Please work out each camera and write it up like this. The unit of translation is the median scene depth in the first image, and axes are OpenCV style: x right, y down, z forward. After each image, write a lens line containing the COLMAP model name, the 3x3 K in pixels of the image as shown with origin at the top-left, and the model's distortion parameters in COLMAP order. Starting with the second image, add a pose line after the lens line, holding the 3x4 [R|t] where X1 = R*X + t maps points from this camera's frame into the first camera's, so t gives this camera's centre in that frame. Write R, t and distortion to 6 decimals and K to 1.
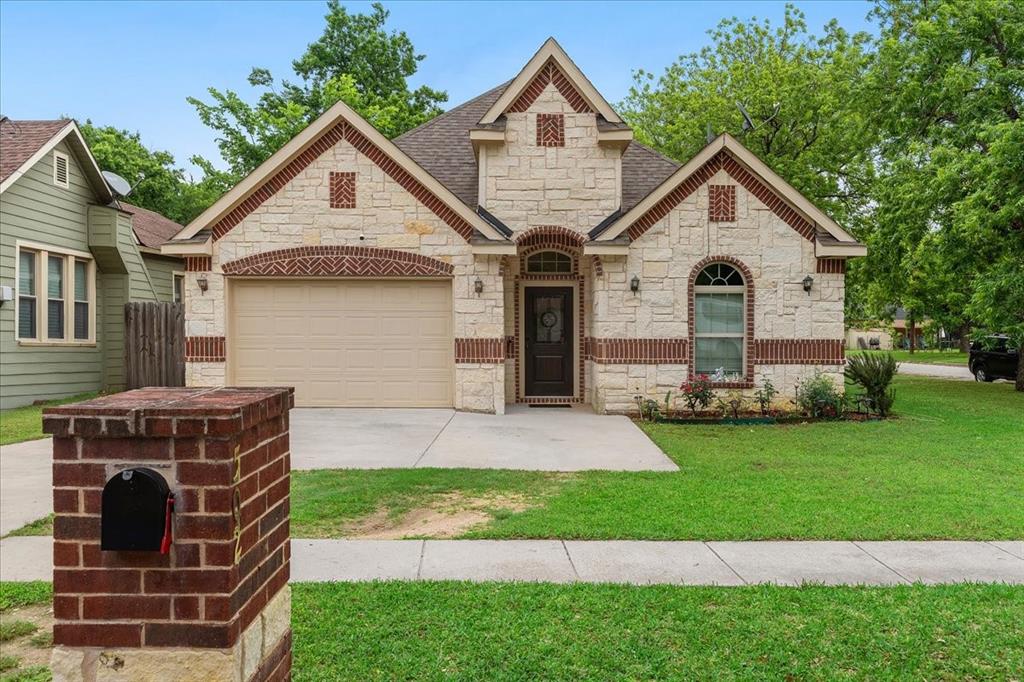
lens RADIAL K [[819.8, 0, 473.7], [0, 819.8, 311.6], [0, 0, 1]] dist [0.004428, 0.002044]
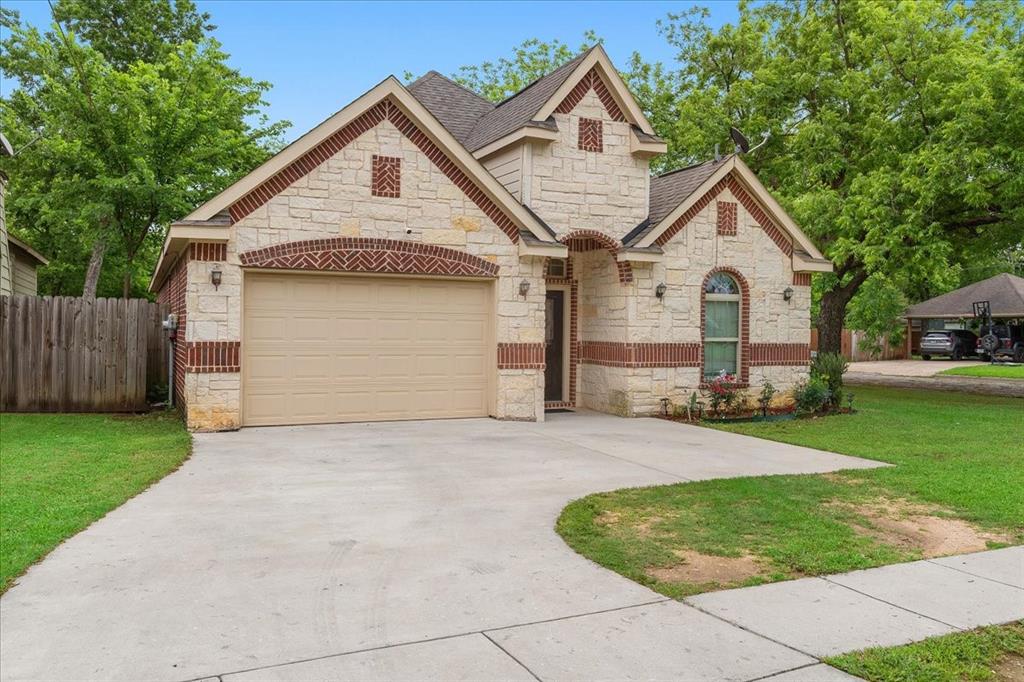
lens RADIAL K [[819.8, 0, 552.5], [0, 819.8, 293.8], [0, 0, 1]] dist [0.004428, 0.002044]
pose [[0.900074, 0.024247, 0.435062, -0.379833], [-0.014018, 0.999545, -0.026705, 0.000231], [-0.435512, 0.017938, 0.900004, 0.121366]]
